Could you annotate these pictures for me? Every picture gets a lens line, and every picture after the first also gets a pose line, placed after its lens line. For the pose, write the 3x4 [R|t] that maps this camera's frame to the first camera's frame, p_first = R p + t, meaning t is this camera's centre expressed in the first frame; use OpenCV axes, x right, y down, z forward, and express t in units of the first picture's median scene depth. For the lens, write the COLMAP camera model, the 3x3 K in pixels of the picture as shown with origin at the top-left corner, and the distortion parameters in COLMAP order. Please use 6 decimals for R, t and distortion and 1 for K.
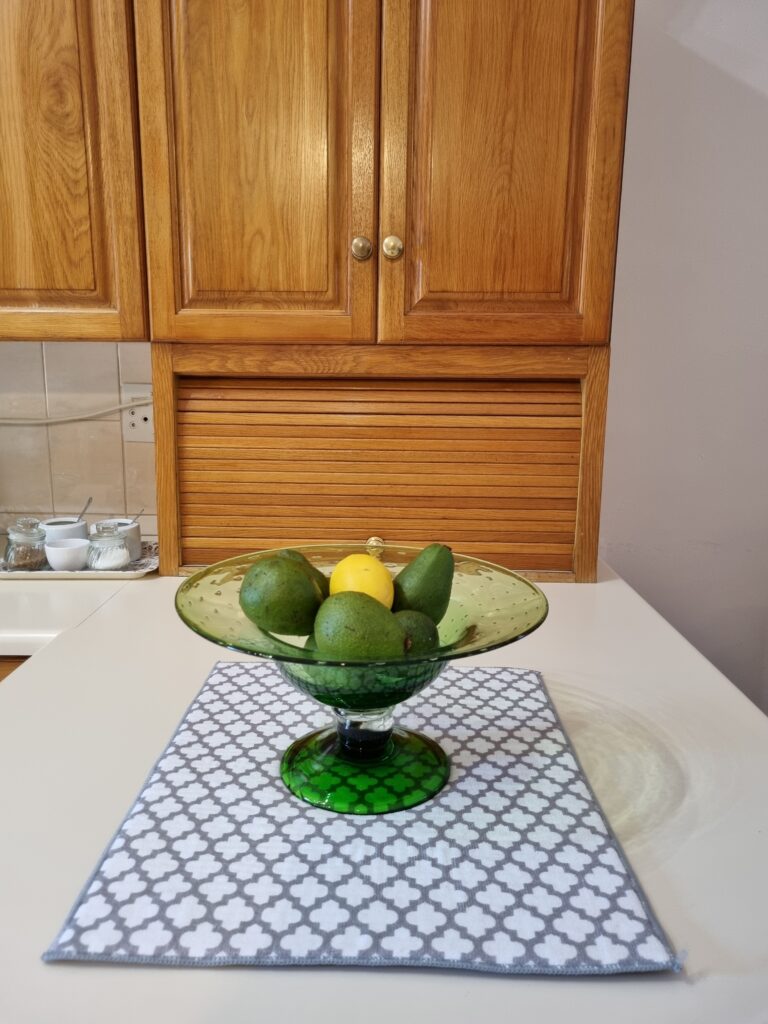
lens RADIAL K [[775.7, 0, 370.4], [0, 775.7, 499.9], [0, 0, 1]] dist [0.055227, -0.037729]
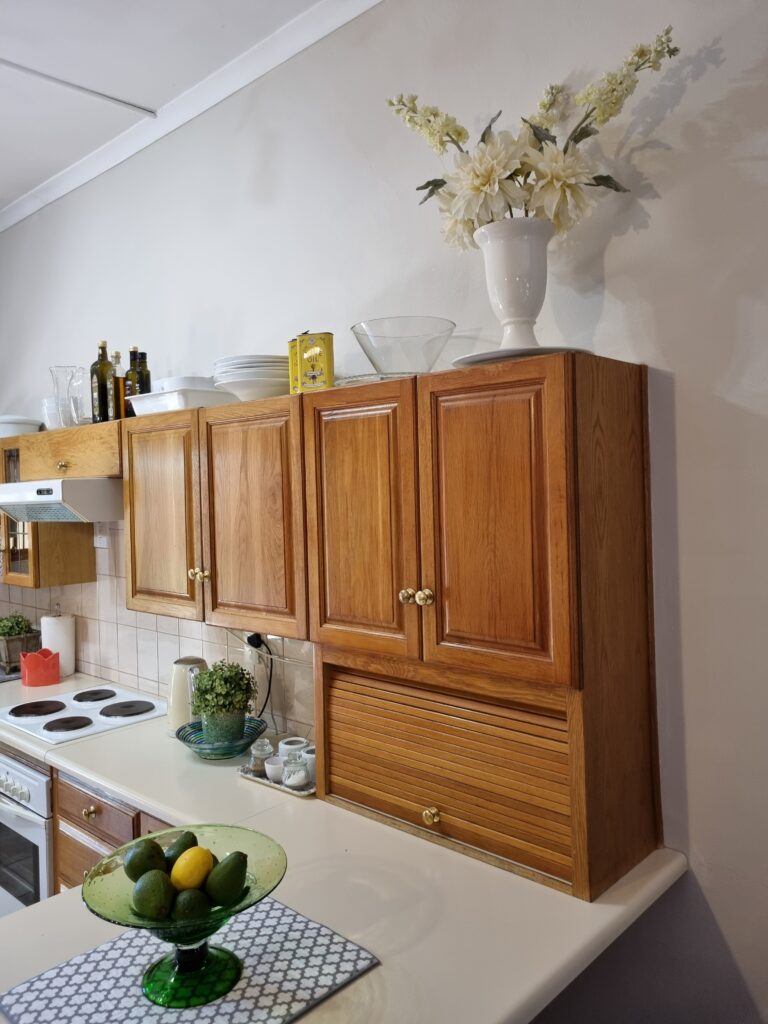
lens RADIAL K [[775.7, 0, 365.7], [0, 775.7, 495.7], [0, 0, 1]] dist [0.055227, -0.037729]
pose [[0.747744, -0.019341, -0.663706, 0.861603], [-0.094944, 0.986190, -0.135704, -0.299674], [0.657164, 0.164487, 0.735581, -0.121691]]
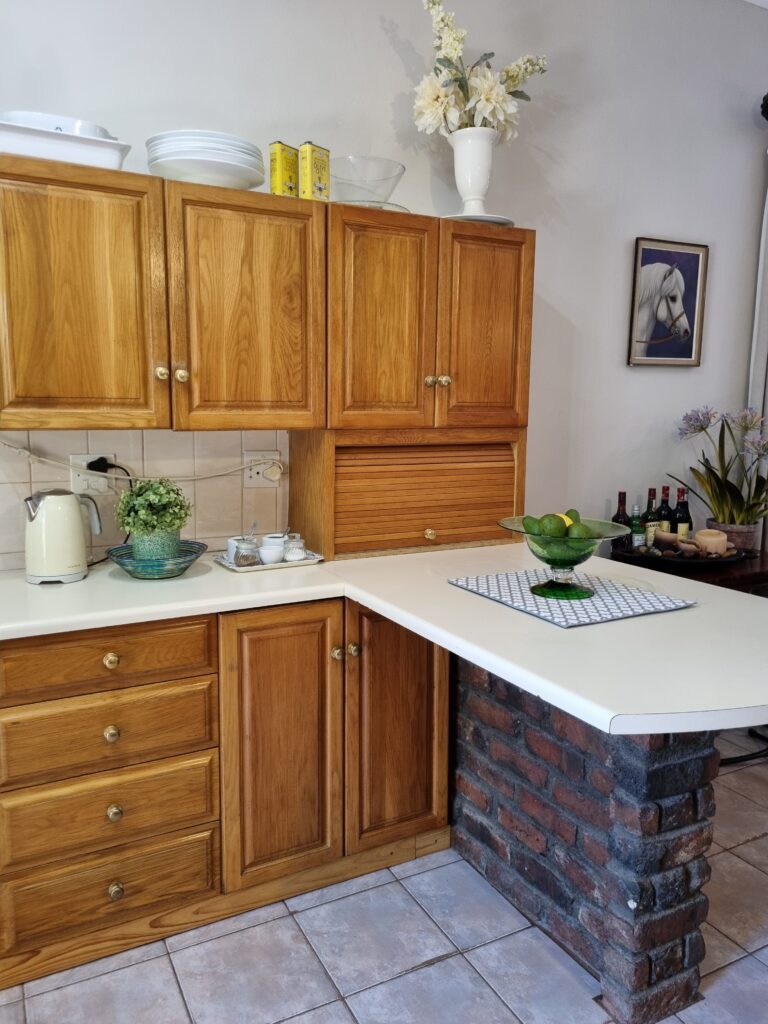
lens RADIAL K [[775.7, 0, 383.0], [0, 775.7, 506.8], [0, 0, 1]] dist [0.055227, -0.037729]
pose [[0.866278, -0.067201, 0.495022, -1.103245], [0.090960, 0.995565, -0.024026, 0.031994], [-0.491212, 0.065840, 0.868548, -0.630063]]
